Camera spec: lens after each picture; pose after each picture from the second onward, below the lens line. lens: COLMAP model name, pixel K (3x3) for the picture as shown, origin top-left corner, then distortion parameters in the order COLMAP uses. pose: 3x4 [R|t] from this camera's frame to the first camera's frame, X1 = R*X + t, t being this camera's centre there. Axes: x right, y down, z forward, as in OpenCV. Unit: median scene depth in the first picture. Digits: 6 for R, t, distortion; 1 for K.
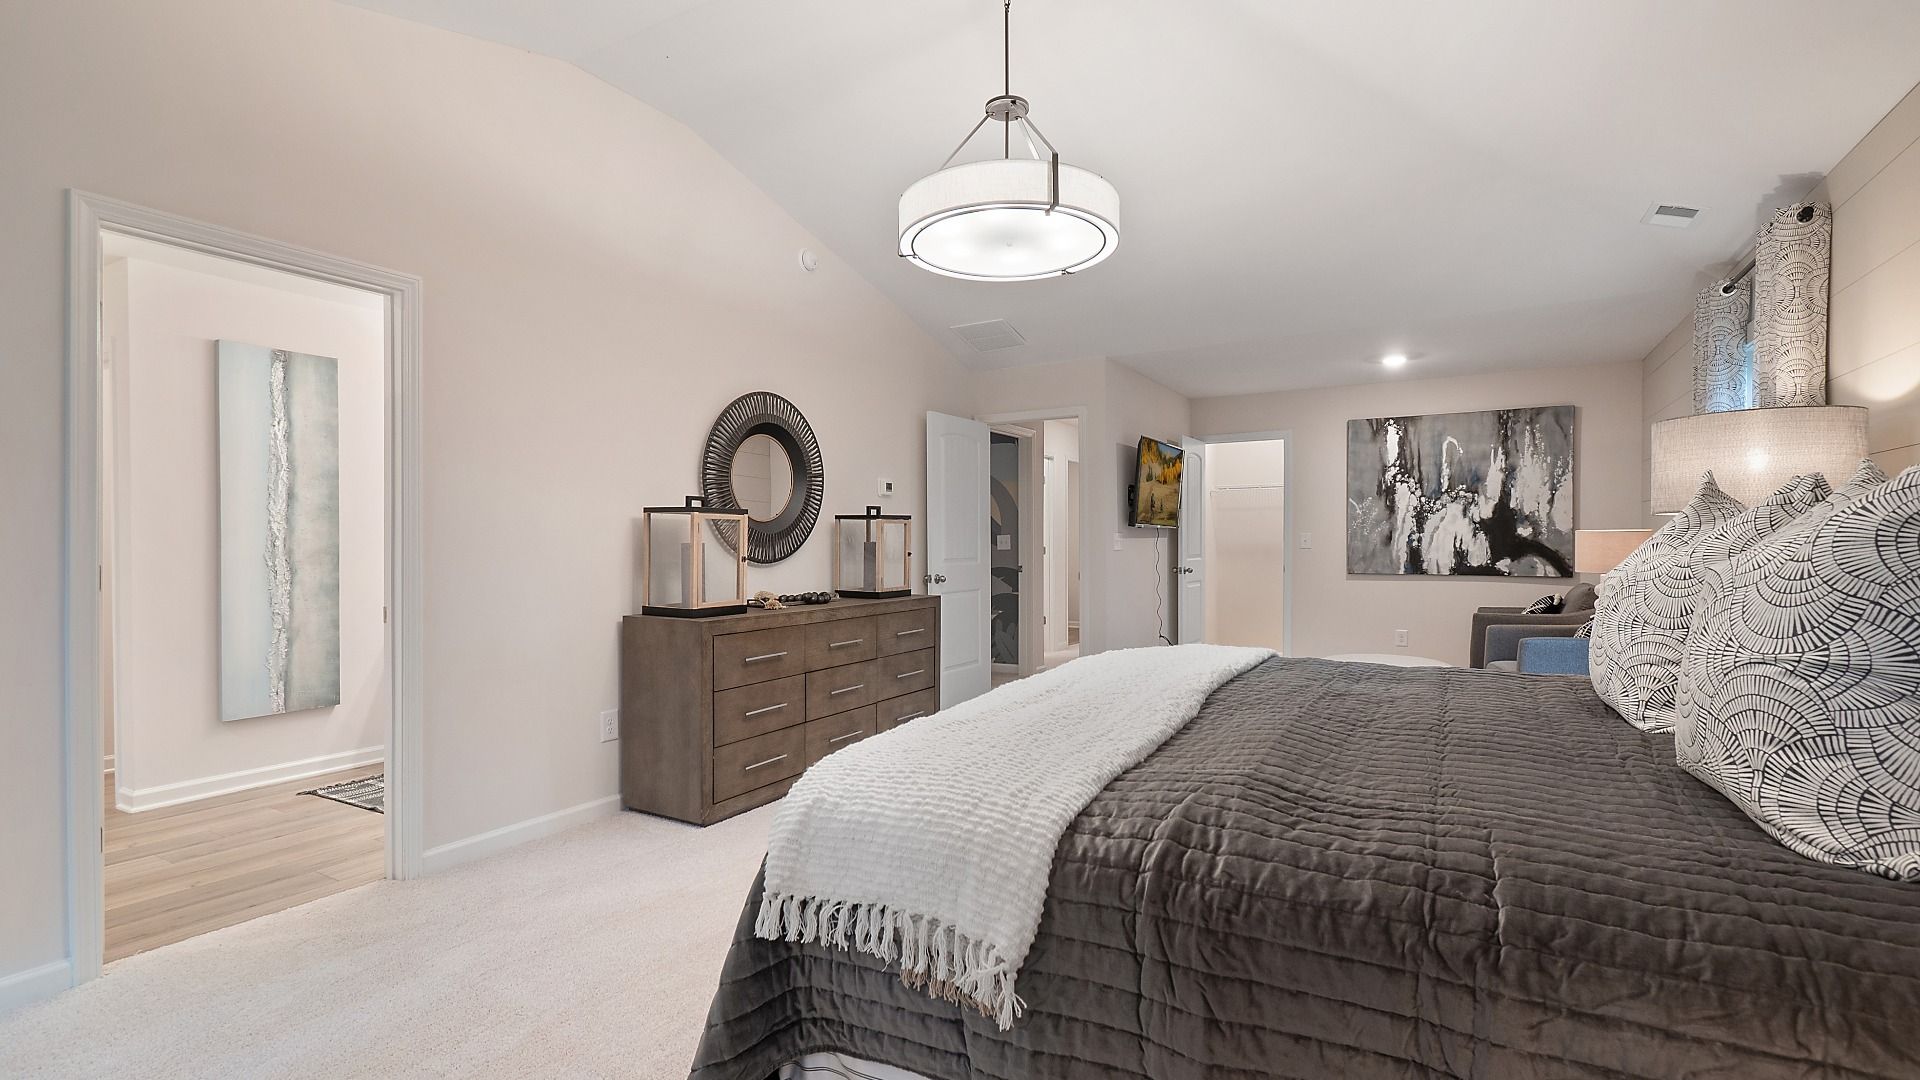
lens RADIAL K [[857.6, 0, 964.0], [0, 857.6, 547.0], [0, 0, 1]] dist [0.004278, -0.000205]
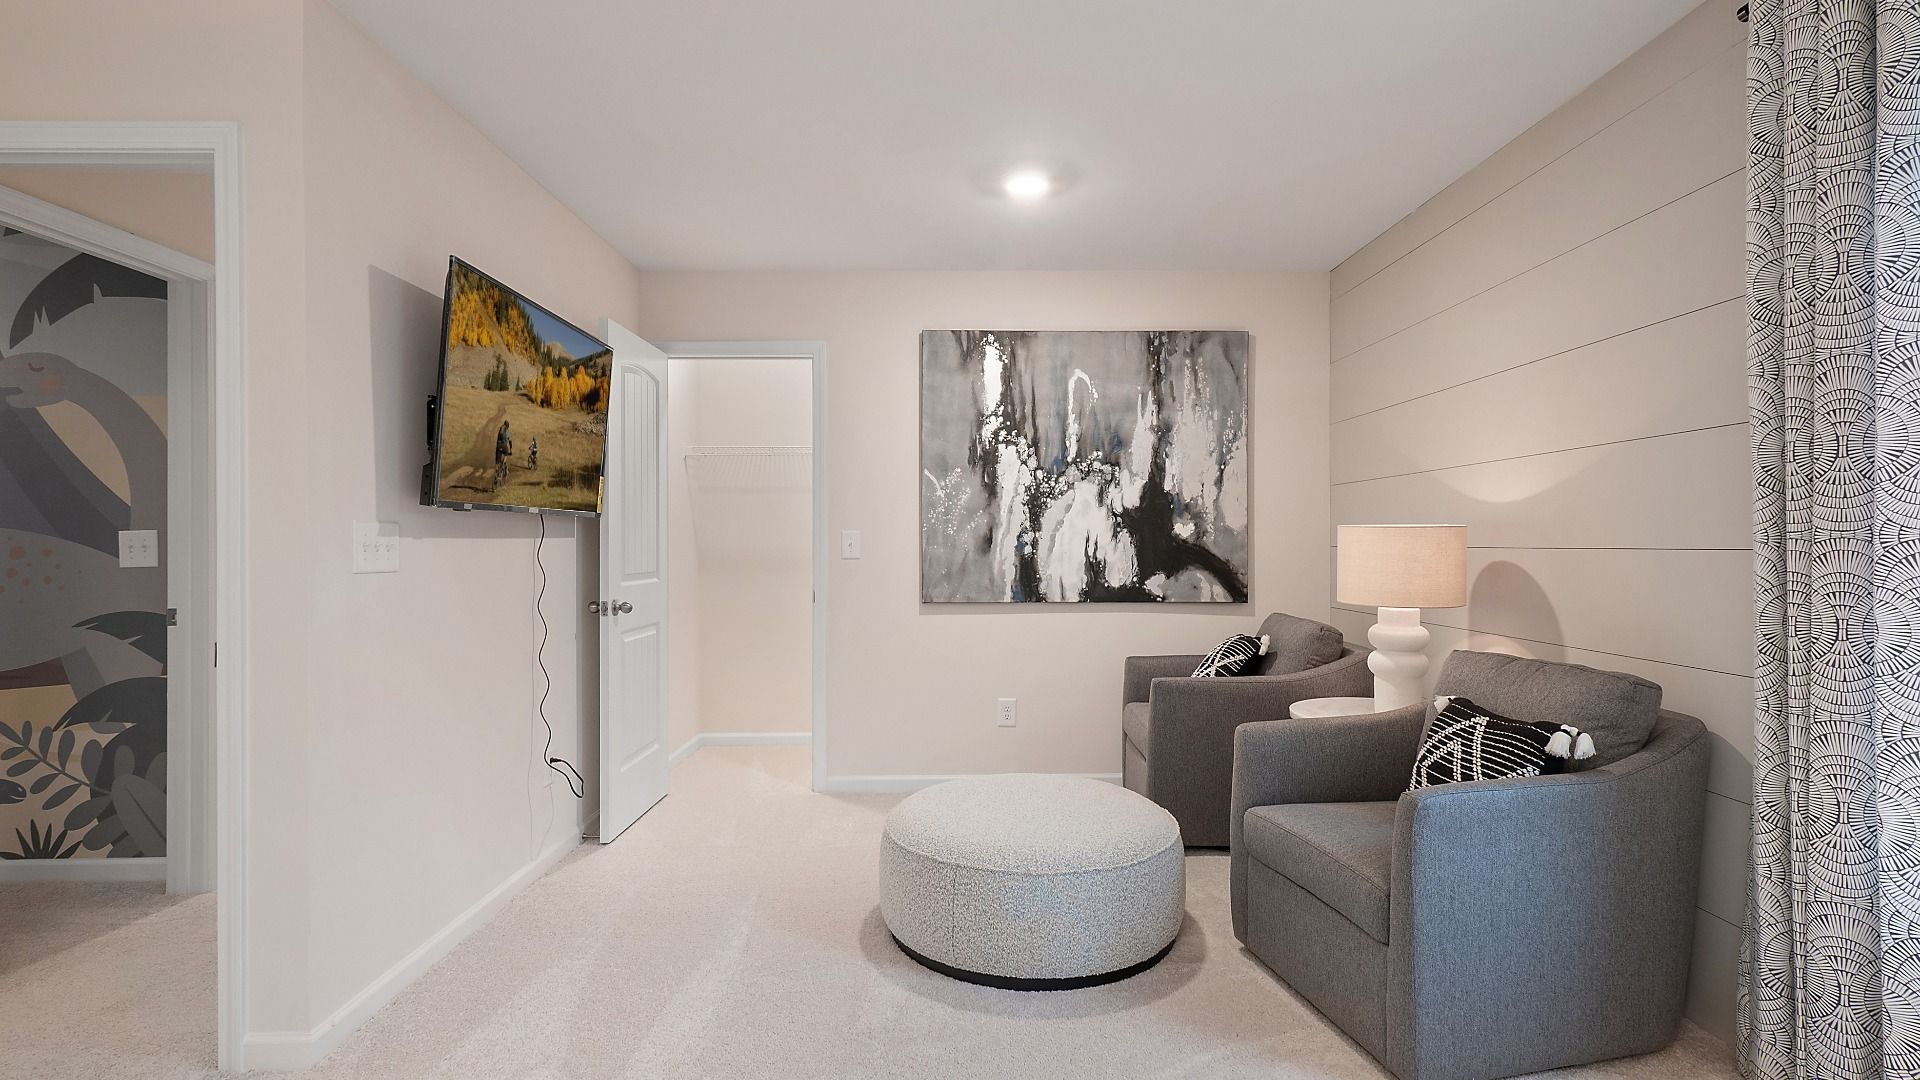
lens RADIAL K [[857.6, 0, 959.1], [0, 857.6, 543.0], [0, 0, 1]] dist [0.004278, -0.000205]
pose [[0.855189, 0.002126, 0.518312, 0.188698], [0.004429, 0.999925, -0.011408, -0.002043], [-0.518298, 0.012052, 0.855115, 0.540869]]
